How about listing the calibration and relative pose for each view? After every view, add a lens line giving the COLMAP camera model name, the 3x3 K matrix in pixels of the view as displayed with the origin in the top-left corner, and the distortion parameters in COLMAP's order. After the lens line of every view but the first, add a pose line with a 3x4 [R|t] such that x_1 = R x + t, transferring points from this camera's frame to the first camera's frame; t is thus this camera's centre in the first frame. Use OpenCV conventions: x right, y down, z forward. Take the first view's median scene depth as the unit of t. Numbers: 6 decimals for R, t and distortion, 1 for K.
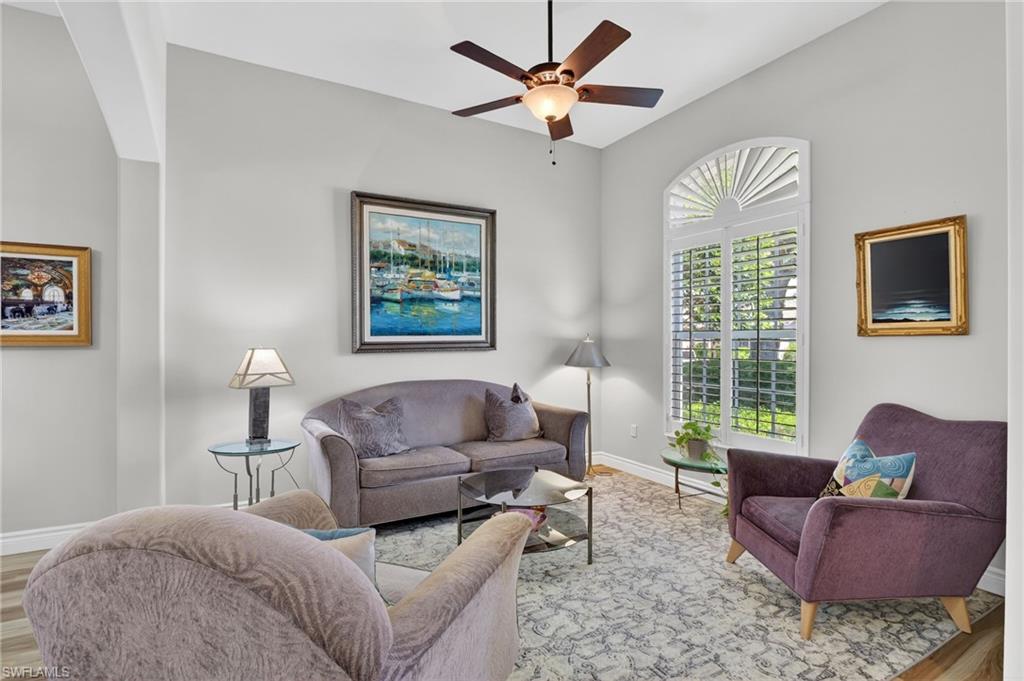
lens RADIAL K [[495.7, 0, 522.0], [0, 495.7, 341.1], [0, 0, 1]] dist [-0.010500, -0.004276]
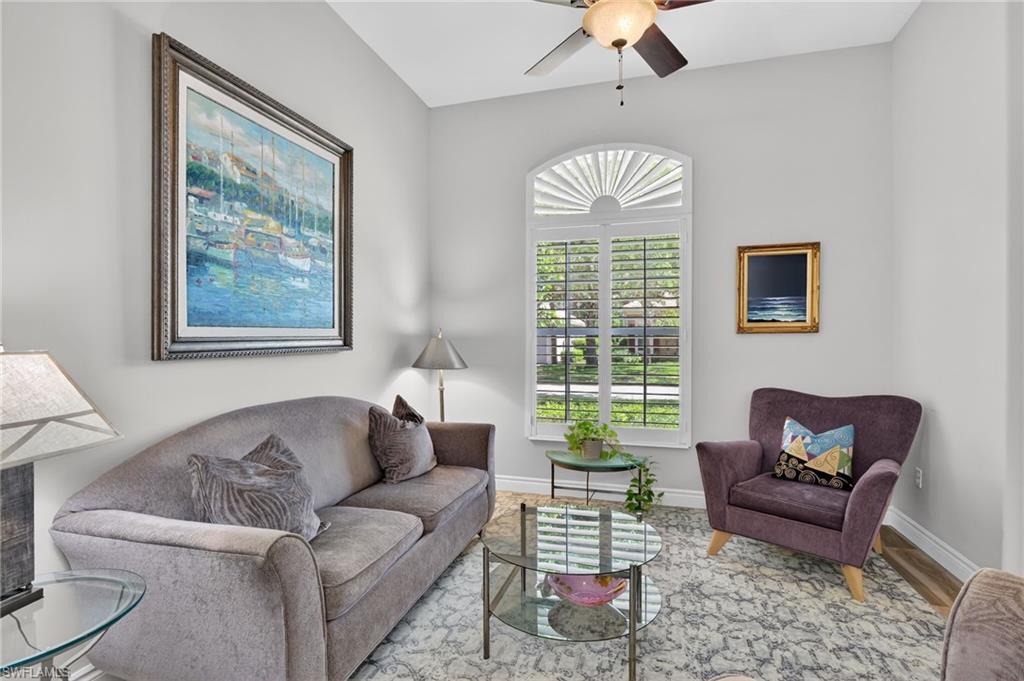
lens RADIAL K [[495.7, 0, 509.5], [0, 495.7, 343.1], [0, 0, 1]] dist [-0.010500, -0.004276]
pose [[0.731913, -0.005132, 0.681379, -0.411484], [0.000540, 0.999976, 0.006952, 0.004169], [-0.681398, -0.004720, 0.731898, 0.389567]]
